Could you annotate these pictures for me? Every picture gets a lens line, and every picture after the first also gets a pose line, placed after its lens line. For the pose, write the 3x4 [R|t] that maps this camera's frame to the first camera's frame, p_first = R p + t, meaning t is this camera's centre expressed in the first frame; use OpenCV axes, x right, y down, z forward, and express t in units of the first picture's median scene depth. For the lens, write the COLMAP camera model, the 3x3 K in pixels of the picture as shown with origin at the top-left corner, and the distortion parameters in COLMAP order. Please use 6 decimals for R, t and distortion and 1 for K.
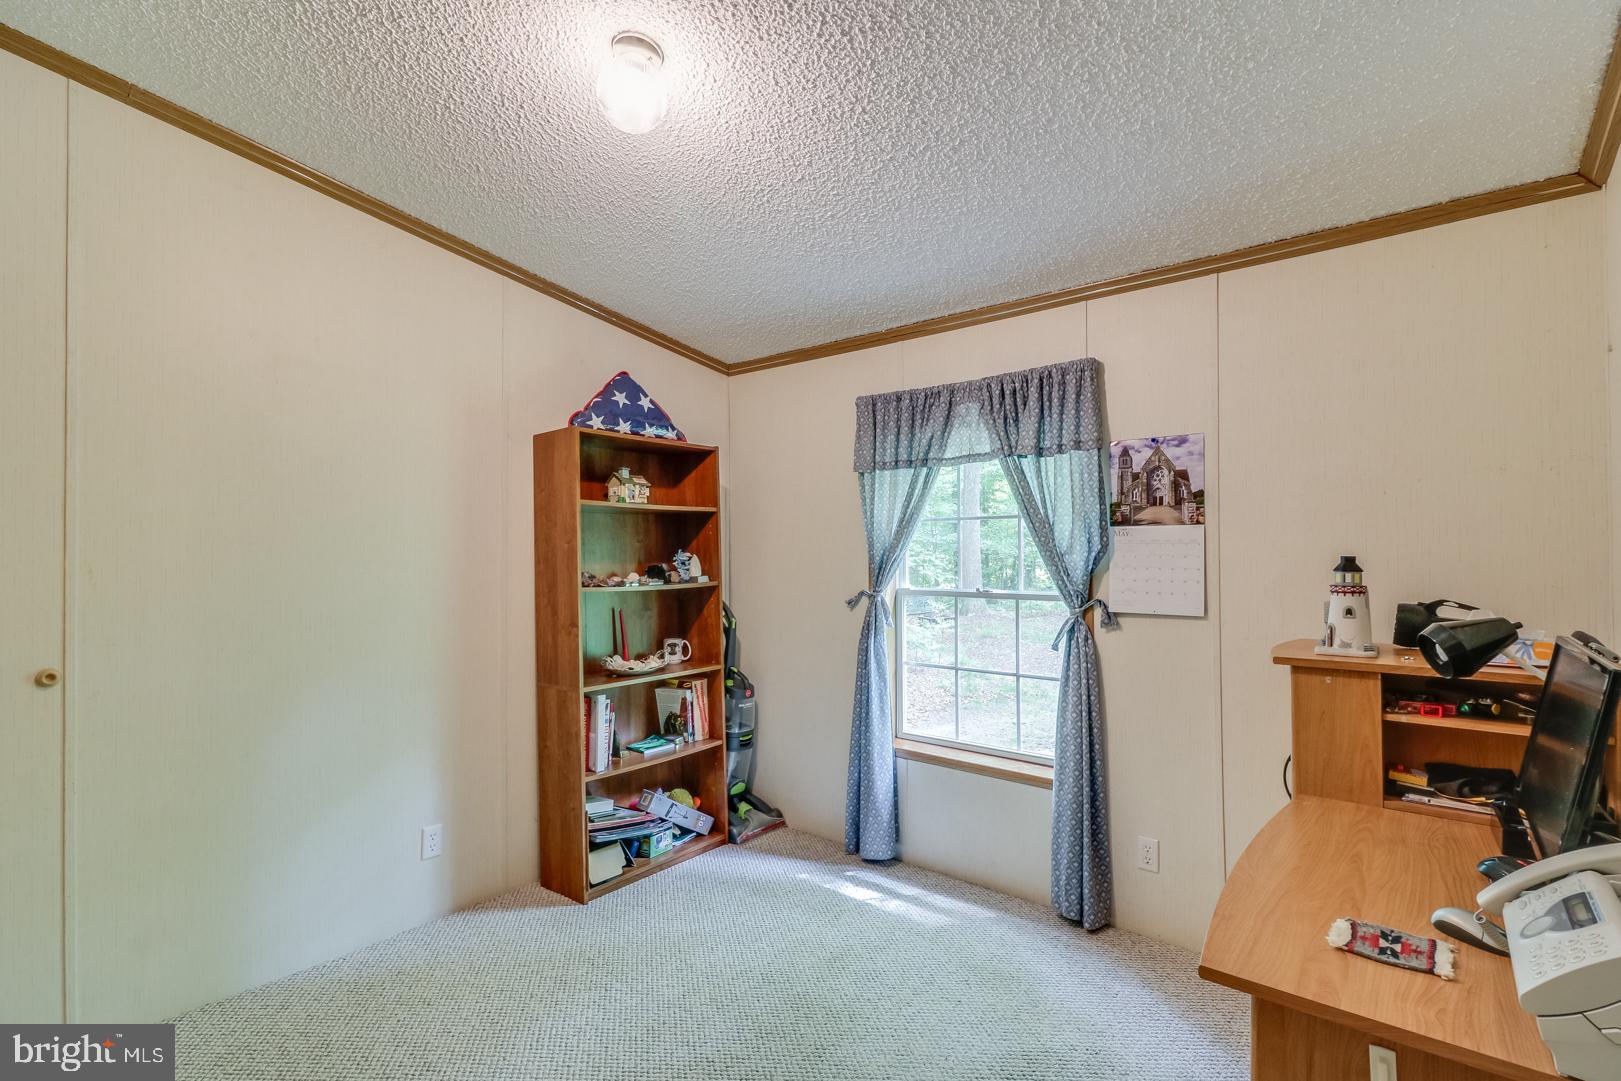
lens RADIAL K [[760.4, 0, 809.8], [0, 760.4, 551.9], [0, 0, 1]] dist [-0.002266, -0.000452]
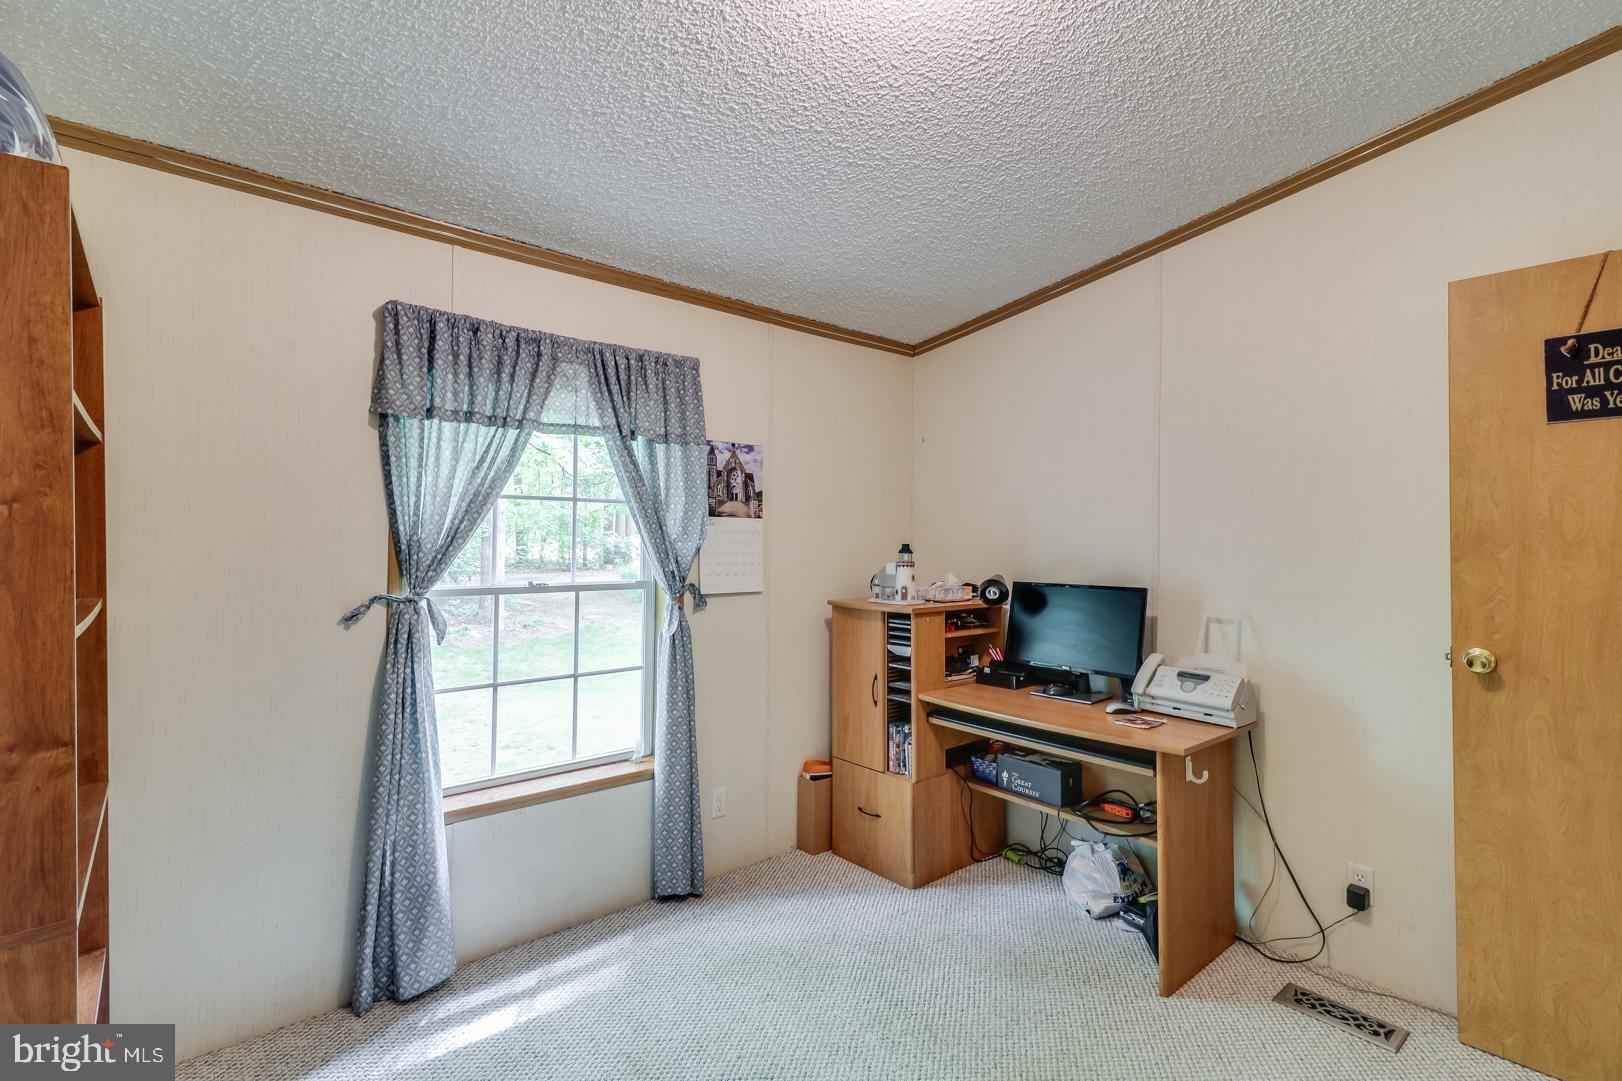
lens RADIAL K [[760.9, 0, 810.9], [0, 760.9, 526.4], [0, 0, 1]] dist [-0.002266, -0.000452]
pose [[0.143991, 0.021844, 0.989338, -0.674238], [-0.008795, 0.999745, -0.020793, 0.002570], [-0.989540, -0.005707, 0.144147, 0.691018]]
